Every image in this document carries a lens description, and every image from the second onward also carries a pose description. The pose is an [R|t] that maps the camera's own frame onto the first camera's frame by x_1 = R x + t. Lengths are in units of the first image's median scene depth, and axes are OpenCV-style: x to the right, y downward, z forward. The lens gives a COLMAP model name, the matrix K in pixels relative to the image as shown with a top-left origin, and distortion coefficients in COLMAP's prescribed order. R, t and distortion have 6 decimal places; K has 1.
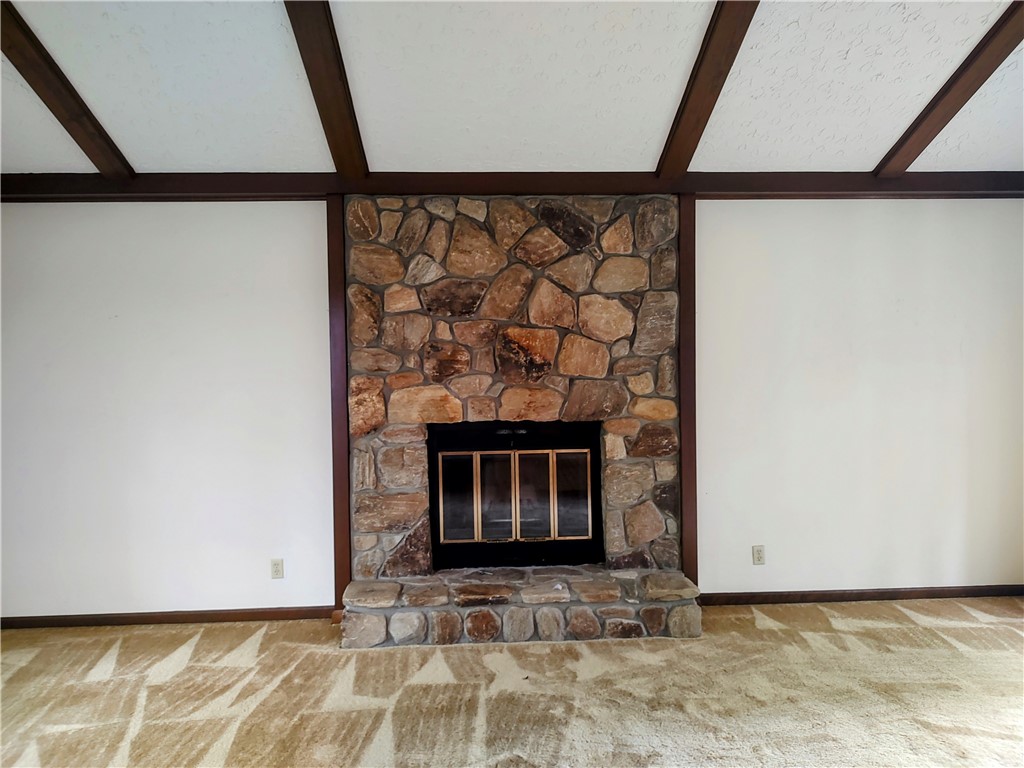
lens RADIAL K [[727.8, 0, 505.5], [0, 727.8, 382.1], [0, 0, 1]] dist [0.019072, -0.019504]
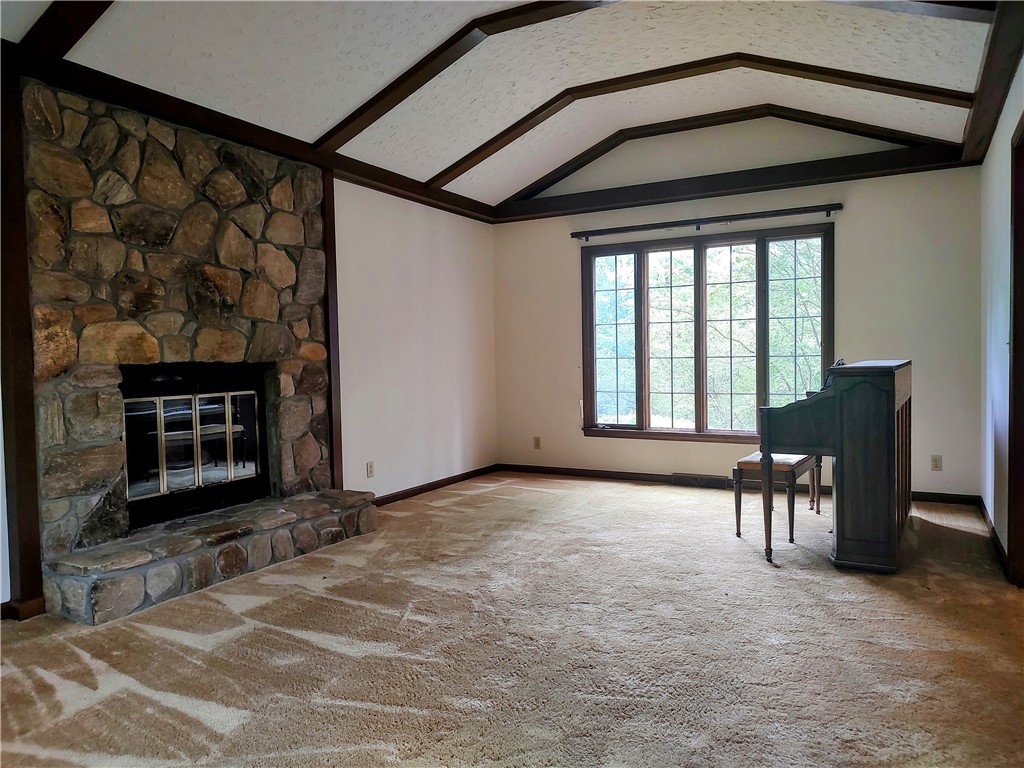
lens RADIAL K [[727.8, 0, 510.8], [0, 727.8, 380.4], [0, 0, 1]] dist [0.019072, -0.019504]
pose [[0.525417, -0.024875, 0.850481, -0.624176], [0.038314, 0.999250, 0.005556, 0.091141], [-0.849982, 0.029666, 0.525976, 0.138499]]
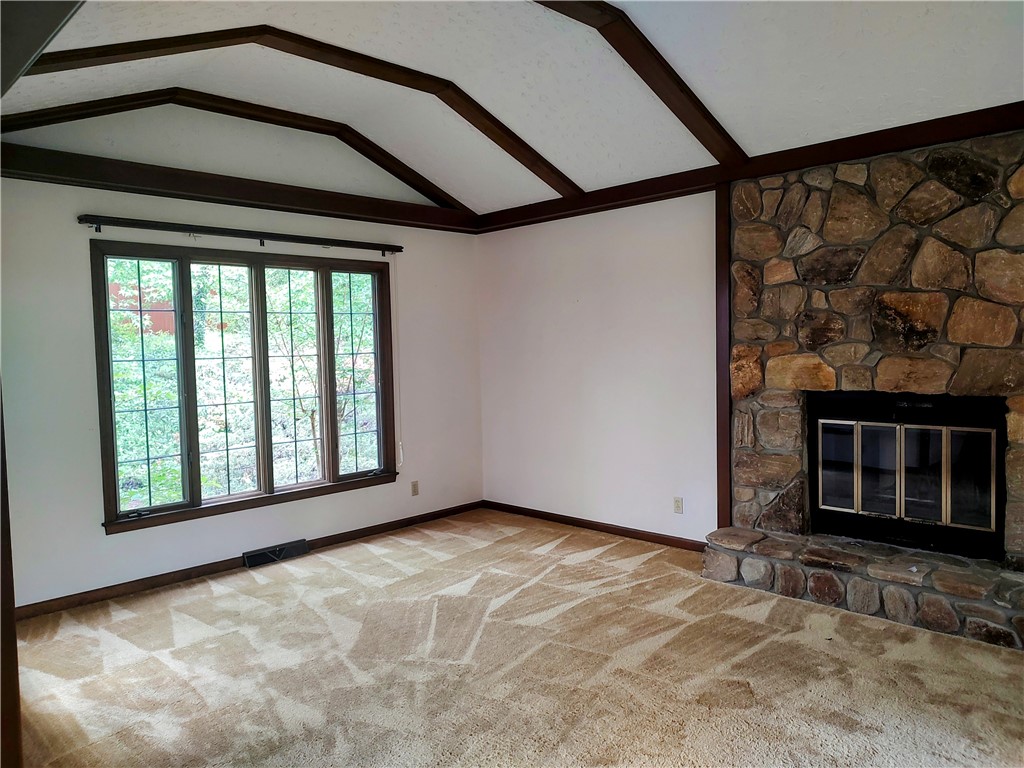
lens RADIAL K [[727.8, 0, 509.4], [0, 727.8, 380.8], [0, 0, 1]] dist [0.019072, -0.019504]
pose [[0.676575, 0.036443, -0.735471, 0.382940], [-0.009672, 0.999128, 0.040610, 0.005380], [0.736310, -0.020362, 0.676338, -0.011852]]
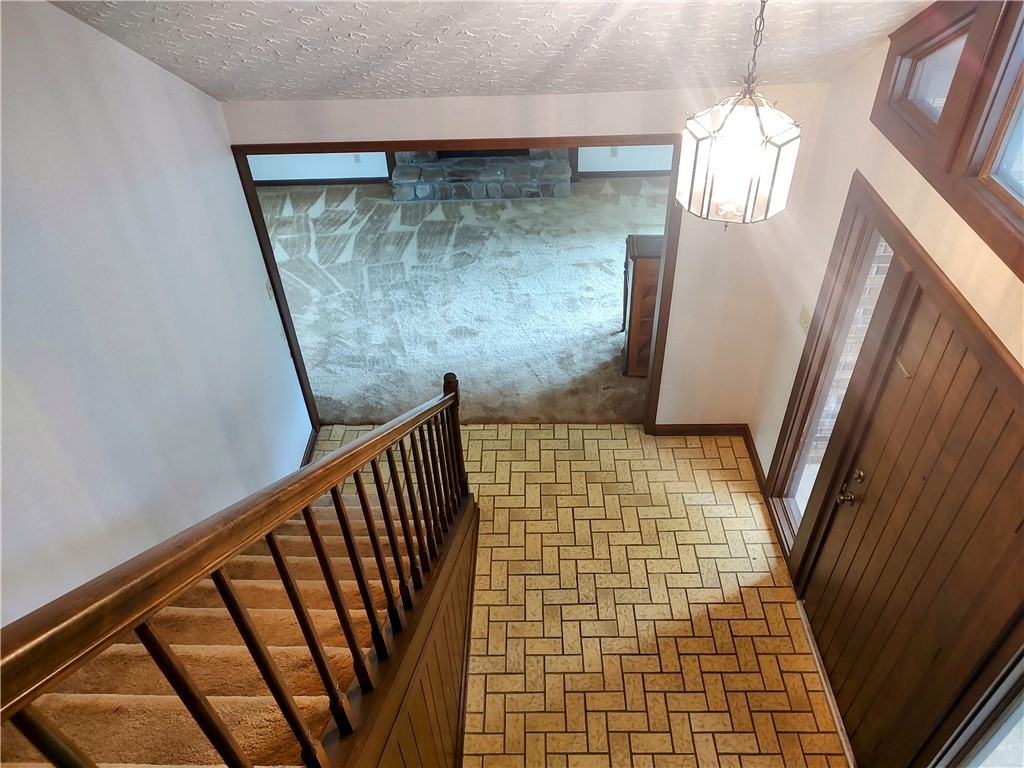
lens RADIAL K [[727.8, 0, 513.6], [0, 727.8, 384.0], [0, 0, 1]] dist [0.019072, -0.019504]
pose [[0.997255, 0.031297, -0.067103, 0.250479], [0.017521, 0.780788, 0.624550, -0.481360], [0.071940, -0.624012, 0.778097, -0.849989]]
